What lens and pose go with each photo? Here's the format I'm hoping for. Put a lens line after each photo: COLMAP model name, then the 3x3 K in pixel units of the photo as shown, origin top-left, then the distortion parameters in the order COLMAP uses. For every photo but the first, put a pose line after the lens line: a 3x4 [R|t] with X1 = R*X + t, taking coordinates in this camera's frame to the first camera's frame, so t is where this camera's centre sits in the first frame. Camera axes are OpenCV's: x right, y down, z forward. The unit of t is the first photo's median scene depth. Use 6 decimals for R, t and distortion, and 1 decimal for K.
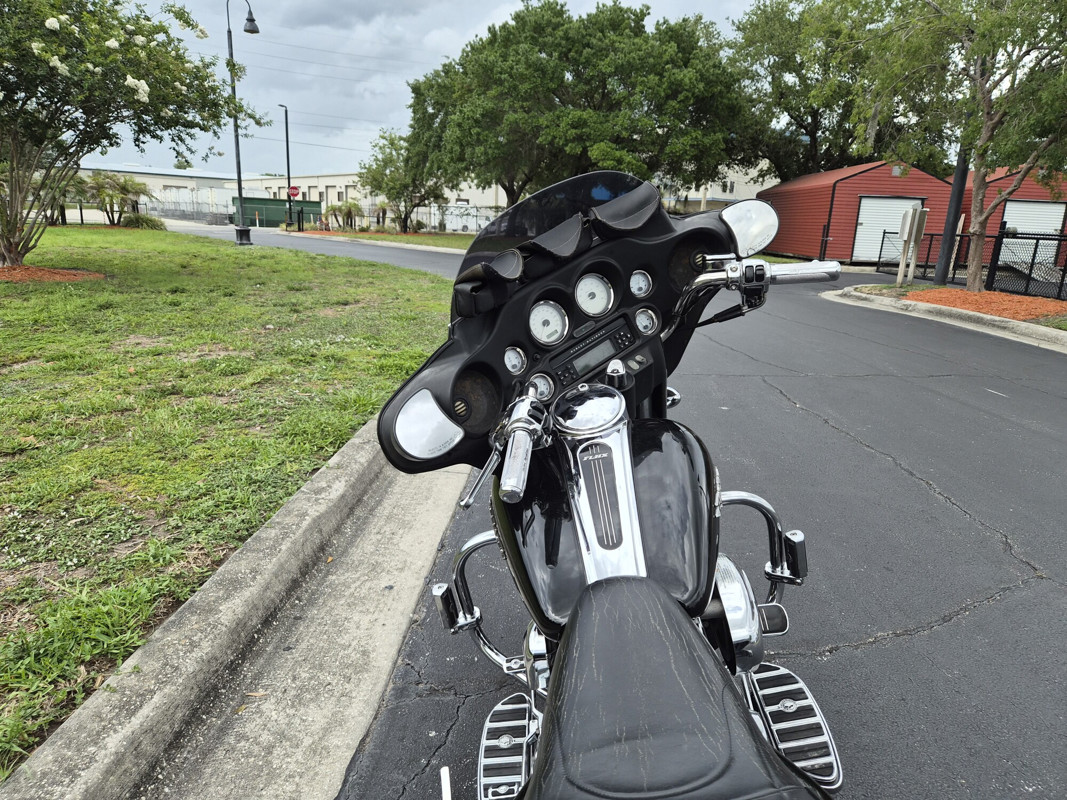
lens RADIAL K [[716.8, 0, 520.3], [0, 716.8, 400.3], [0, 0, 1]] dist [0.035644, -0.032735]
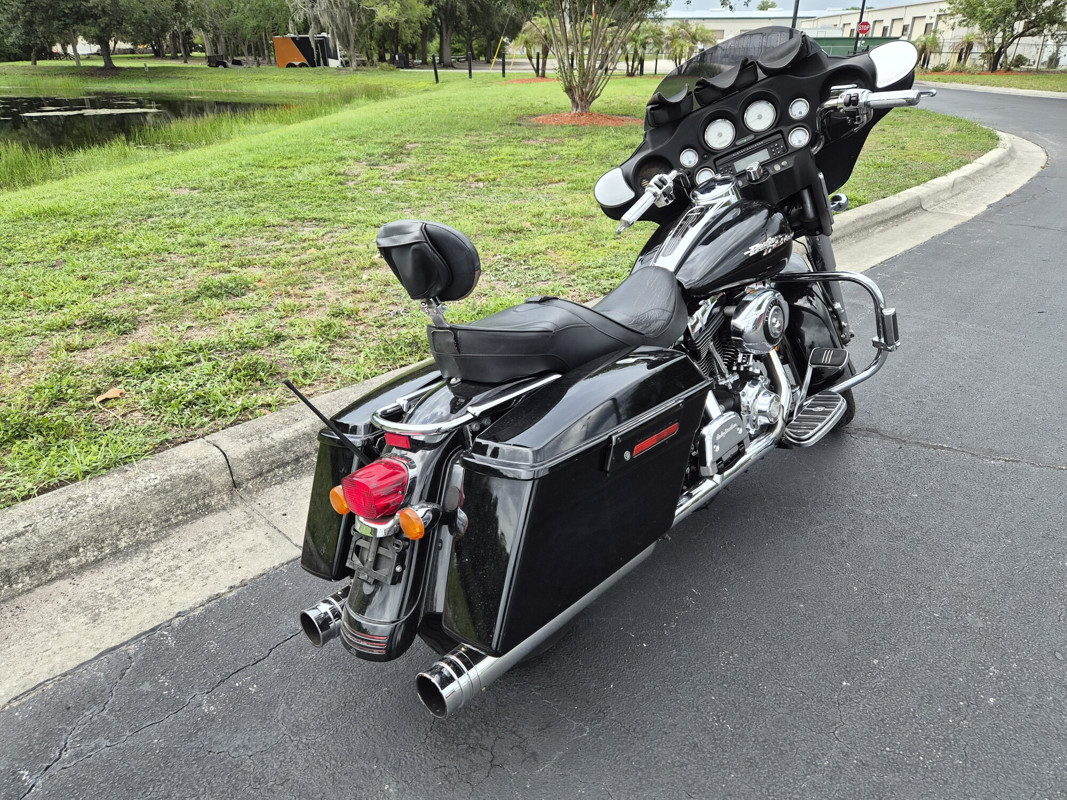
lens RADIAL K [[709.7, 0, 519.7], [0, 709.7, 398.6], [0, 0, 1]] dist [0.061097, -0.049188]
pose [[0.752186, 0.249383, -0.609938, 0.053768], [-0.129521, 0.963516, 0.234223, 0.008979], [0.646097, -0.097180, 0.757044, -0.033861]]
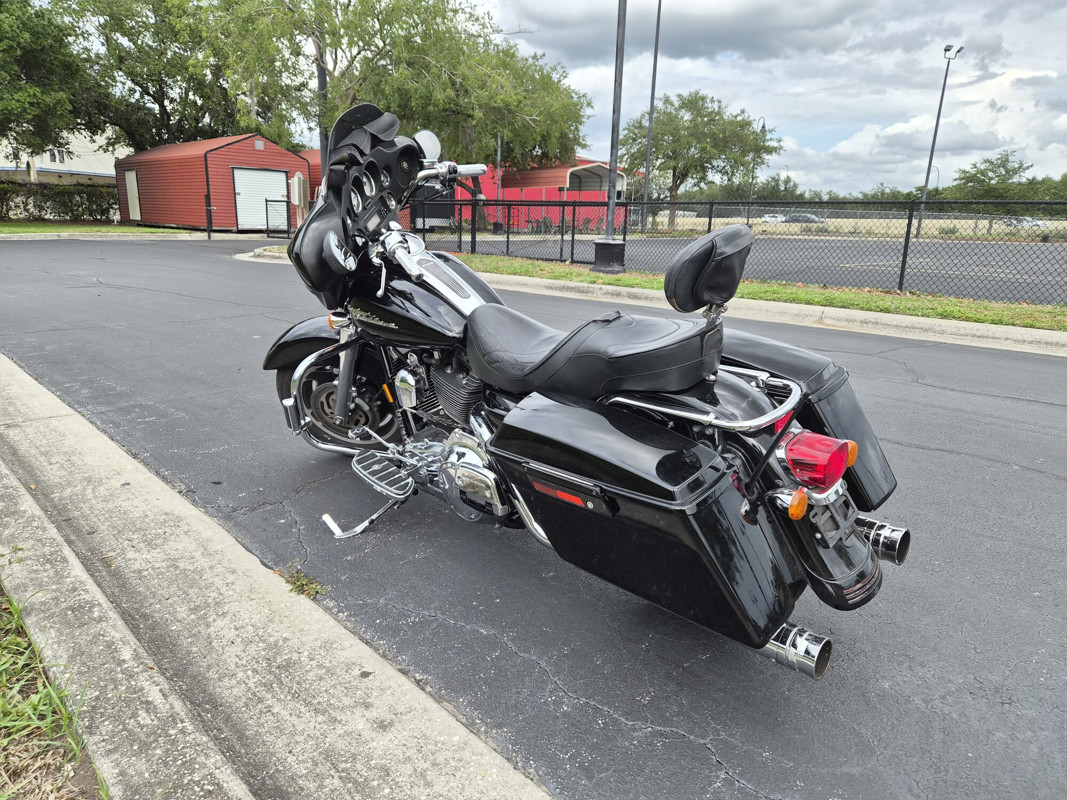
lens RADIAL K [[724.6, 0, 531.7], [0, 724.6, 393.1], [0, 0, 1]] dist [0.043252, -0.047952]
pose [[0.665972, -0.194909, 0.720064, -0.063130], [0.182177, 0.978531, 0.096380, 0.015305], [-0.723390, 0.066992, 0.687182, -0.024461]]
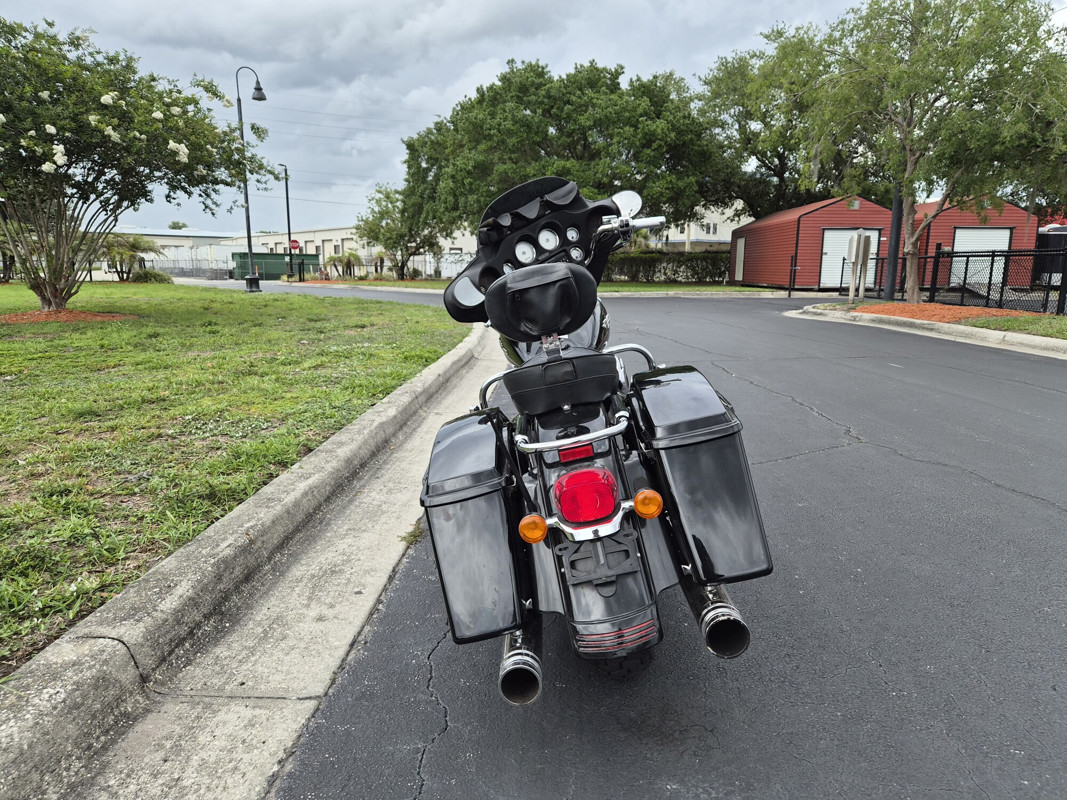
lens RADIAL K [[724.6, 0, 531.7], [0, 724.6, 393.1], [0, 0, 1]] dist [0.043252, -0.047952]
pose [[0.999129, -0.036641, 0.019953, 0.000138], [0.038059, 0.996373, -0.076114, 0.029060], [-0.017092, 0.076807, 0.996899, -0.065391]]
